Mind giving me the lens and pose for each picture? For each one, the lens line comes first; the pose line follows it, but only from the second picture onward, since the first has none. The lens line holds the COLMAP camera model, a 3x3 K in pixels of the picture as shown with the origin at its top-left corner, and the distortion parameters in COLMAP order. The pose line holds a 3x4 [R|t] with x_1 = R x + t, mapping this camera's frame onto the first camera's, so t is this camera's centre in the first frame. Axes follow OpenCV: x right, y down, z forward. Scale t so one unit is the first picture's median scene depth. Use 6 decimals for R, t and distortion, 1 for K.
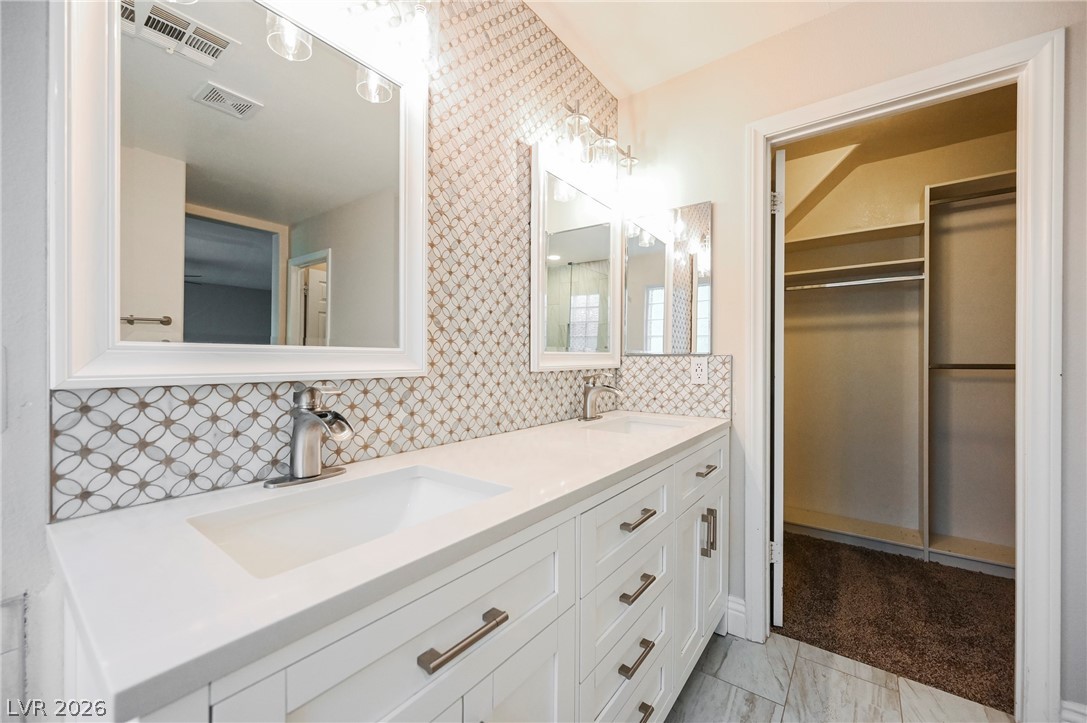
lens RADIAL K [[427.5, 0, 543.7], [0, 427.5, 360.6], [0, 0, 1]] dist [-0.000896, -0.000425]
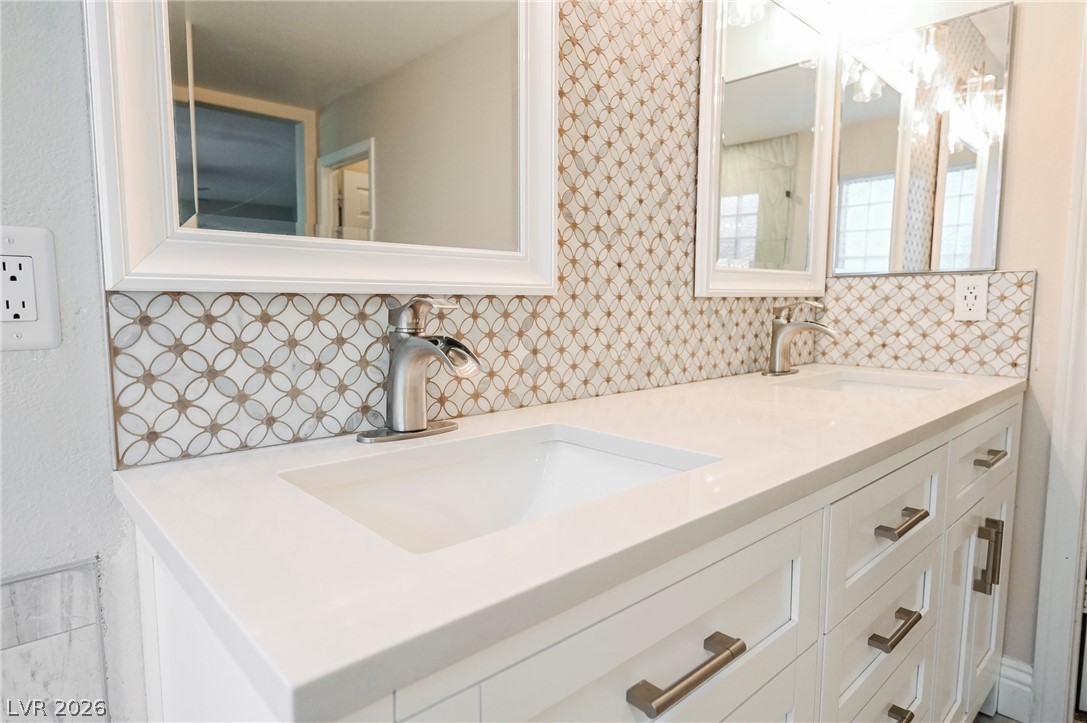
lens RADIAL K [[616.3, 0, 542.6], [0, 616.3, 360.8], [0, 0, 1]] dist [-0.002907, 0.002717]
pose [[0.983322, 0.015657, -0.181200, -0.105732], [0.001436, 0.995588, 0.093817, 0.042137], [0.181869, -0.092513, 0.978961, 0.041333]]
